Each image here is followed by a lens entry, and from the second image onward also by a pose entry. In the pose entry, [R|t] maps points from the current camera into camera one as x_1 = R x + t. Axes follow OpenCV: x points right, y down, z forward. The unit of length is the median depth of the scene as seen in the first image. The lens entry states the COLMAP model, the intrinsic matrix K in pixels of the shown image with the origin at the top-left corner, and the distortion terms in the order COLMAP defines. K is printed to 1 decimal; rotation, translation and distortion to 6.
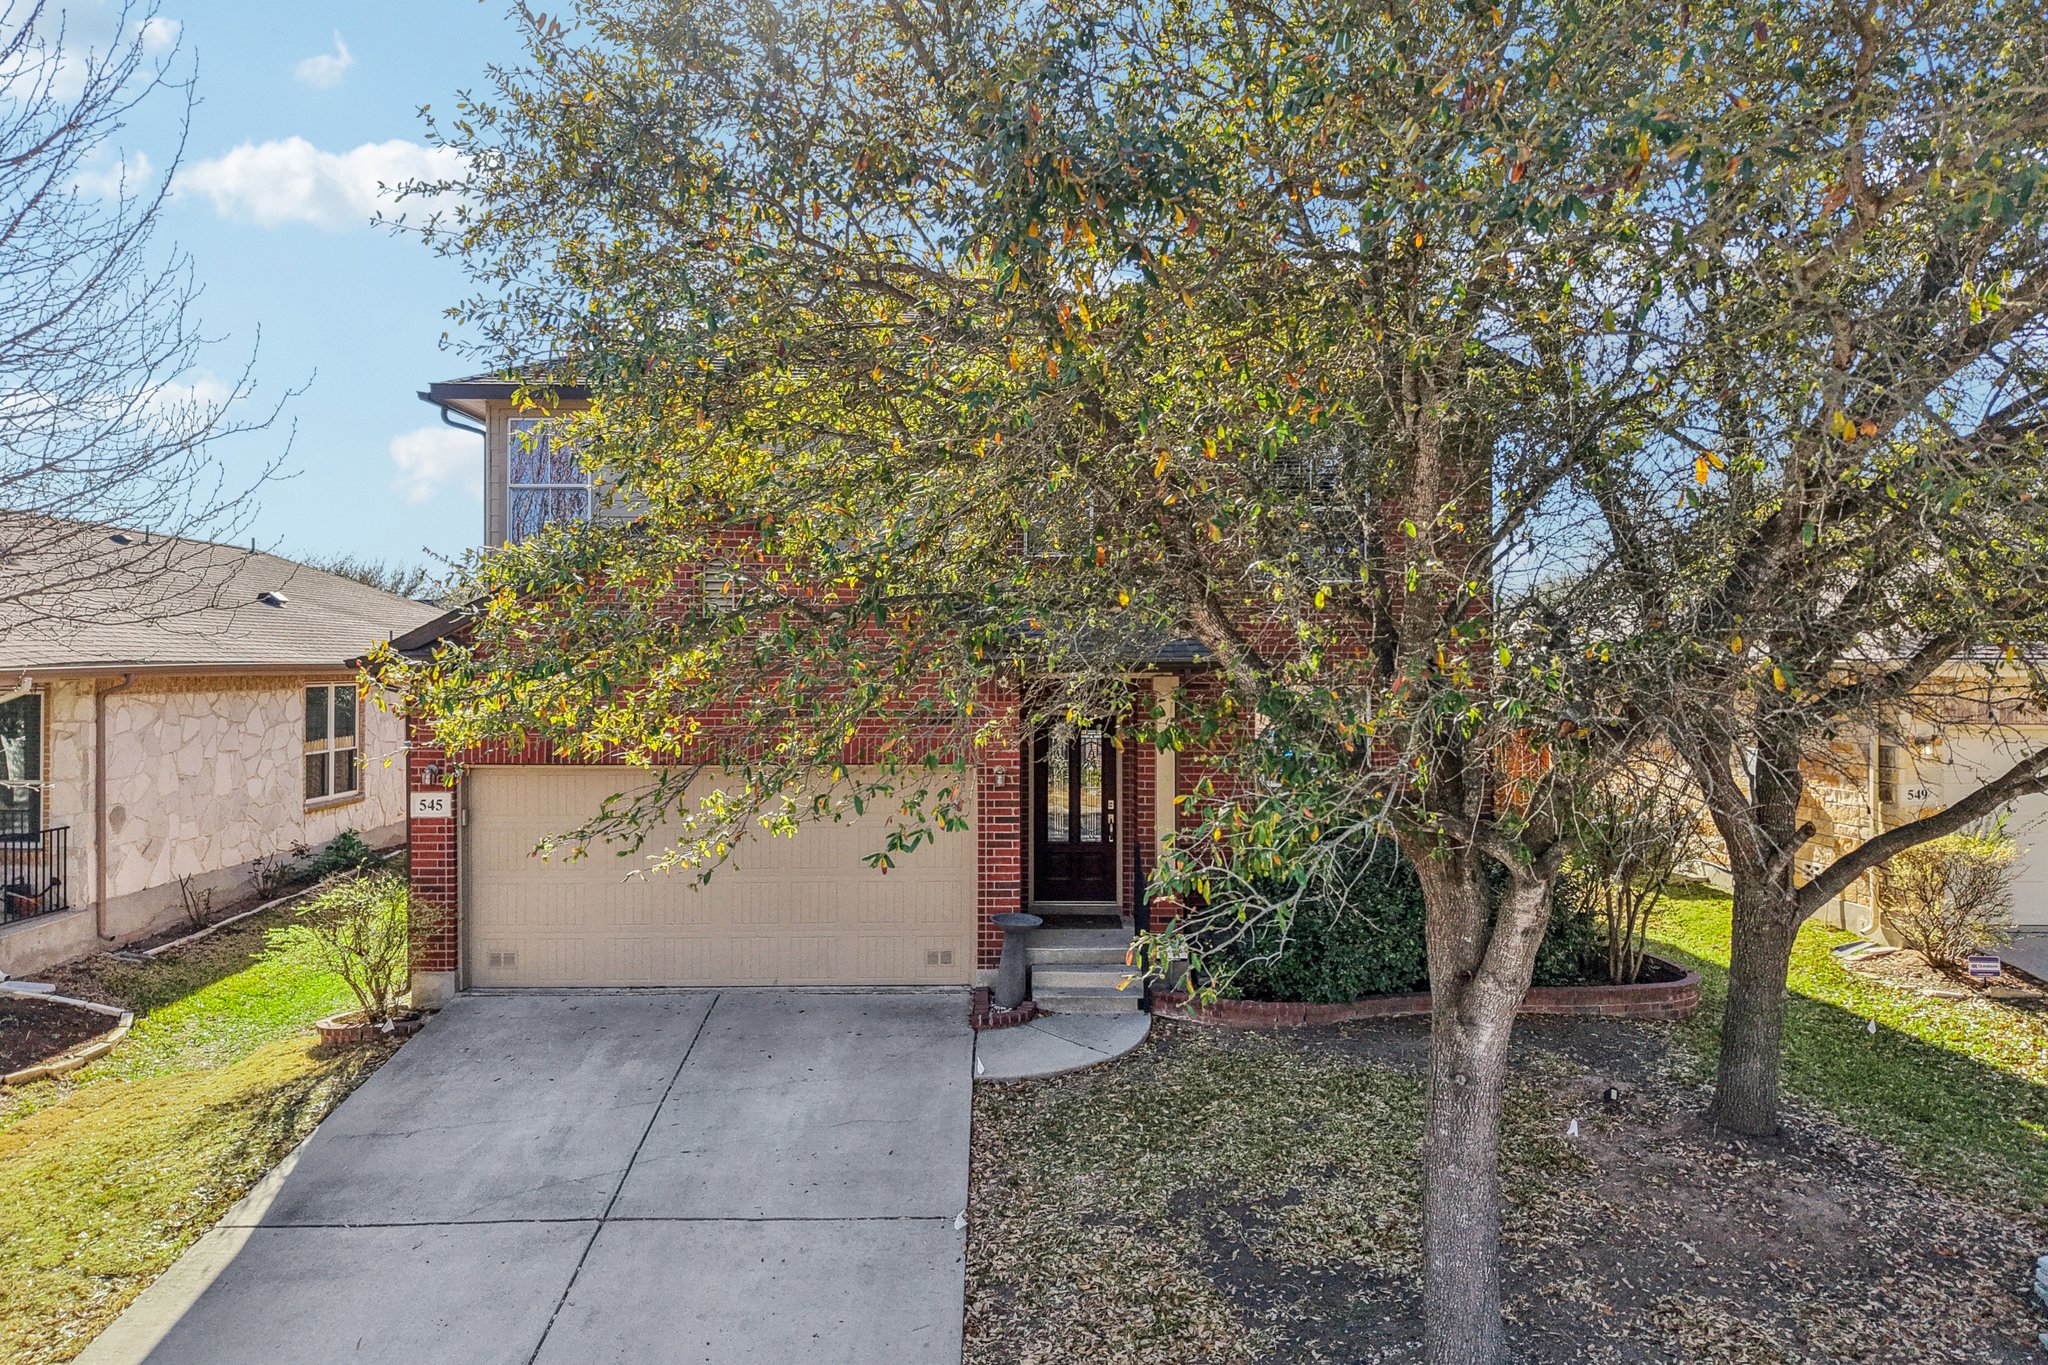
lens RADIAL K [[1376.8, 0, 1028.8], [0, 1376.8, 682.1], [0, 0, 1]] dist [0.002270, 0.018516]
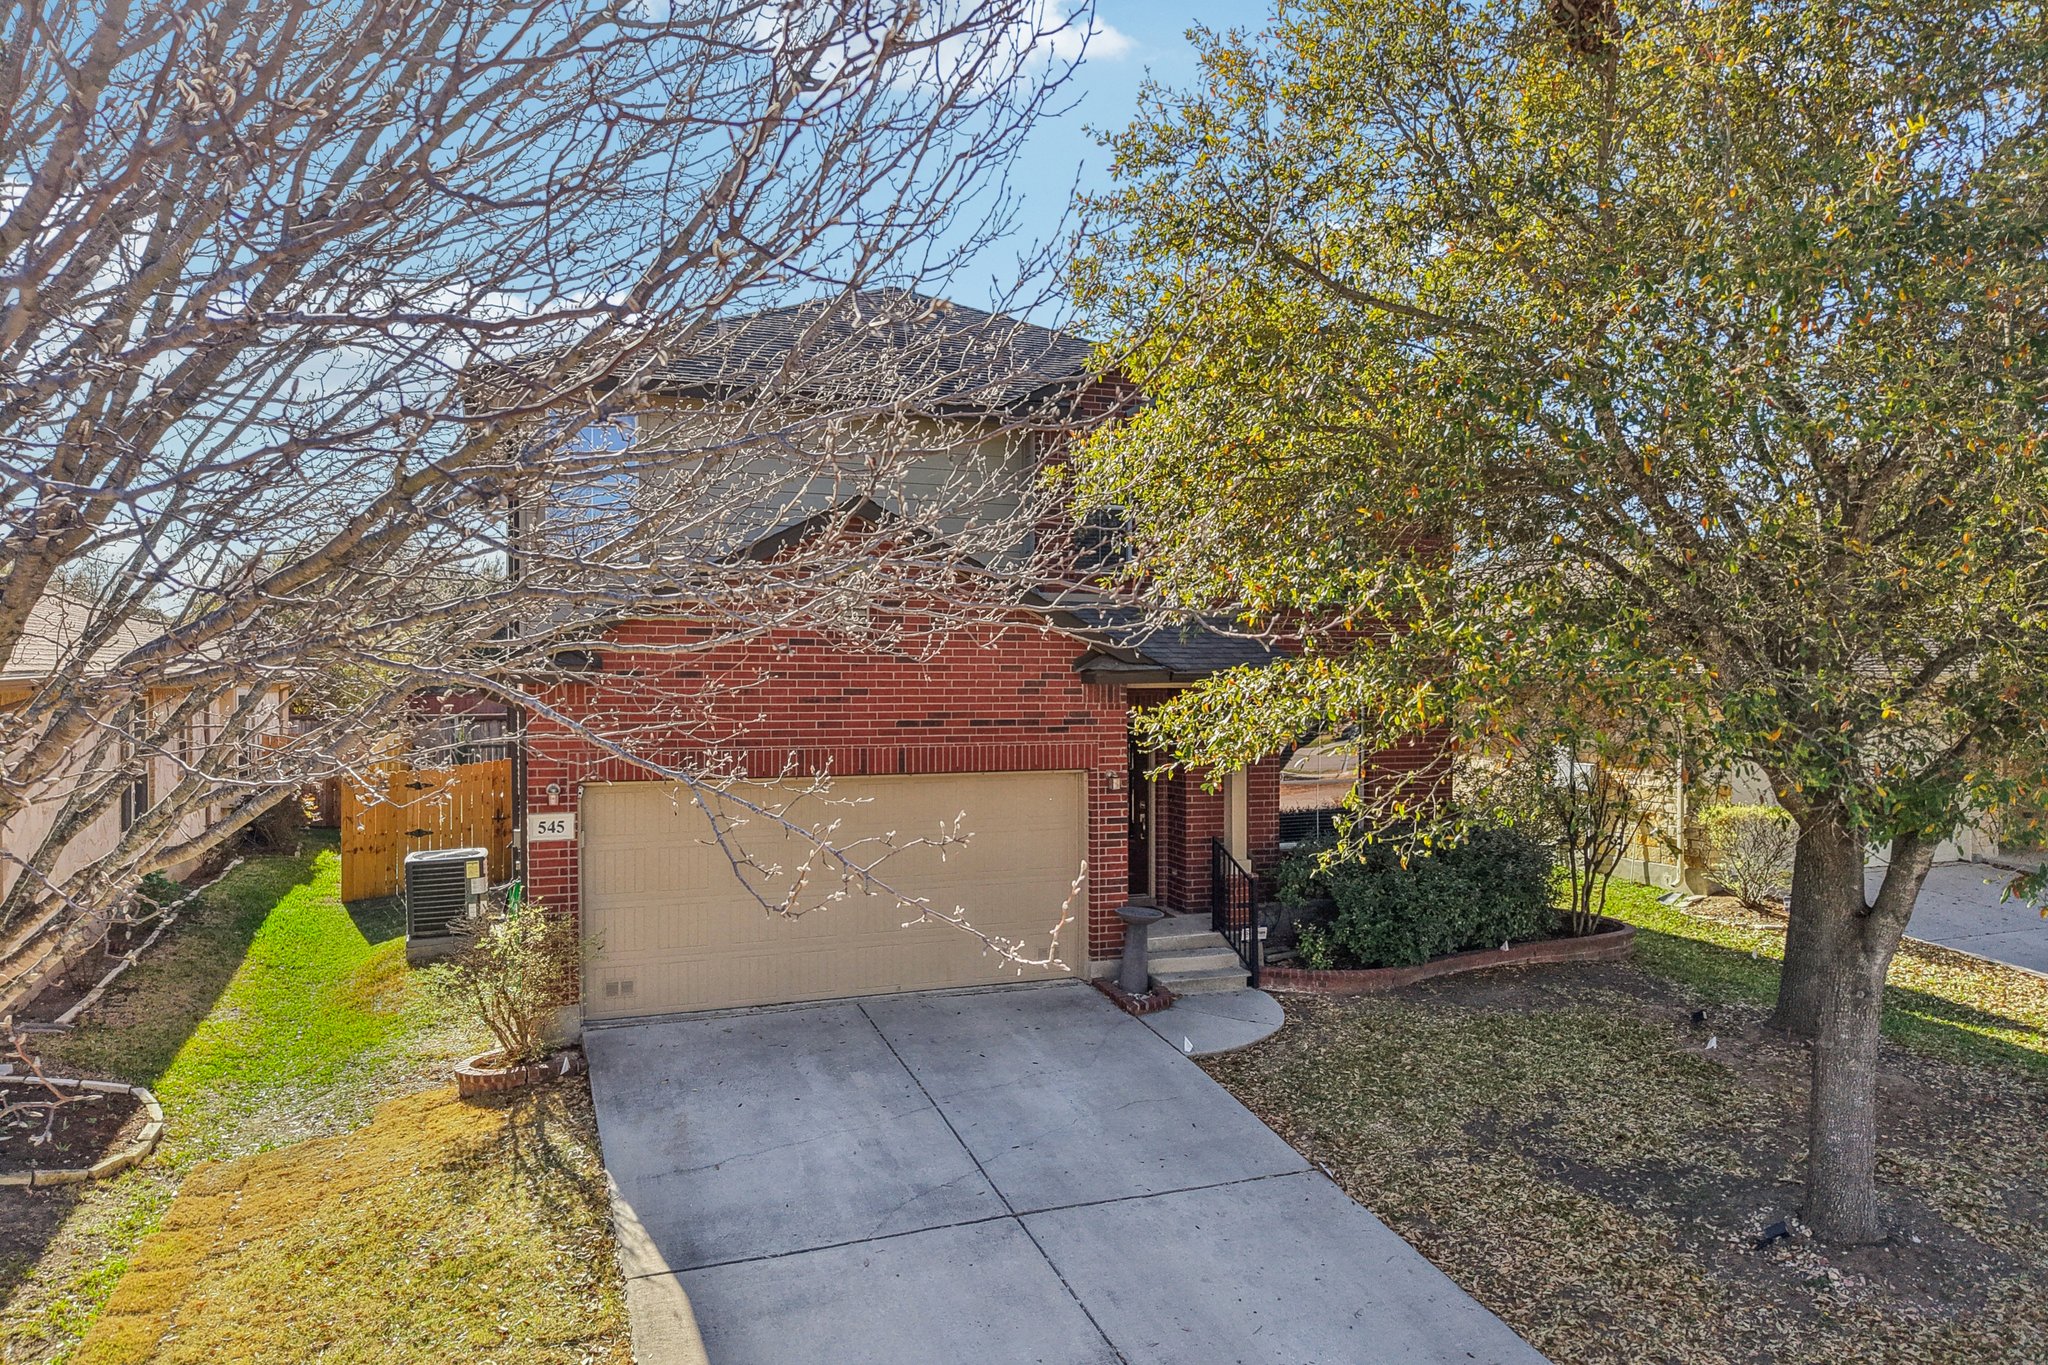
lens RADIAL K [[1341.9, 0, 1034.5], [0, 1341.9, 712.3], [0, 0, 1]] dist [0.053206, -0.098041]
pose [[0.937874, -0.008041, 0.346884, -0.549450], [0.003550, 0.999901, 0.013580, 0.001147], [-0.346959, -0.011505, 0.937810, 0.047947]]
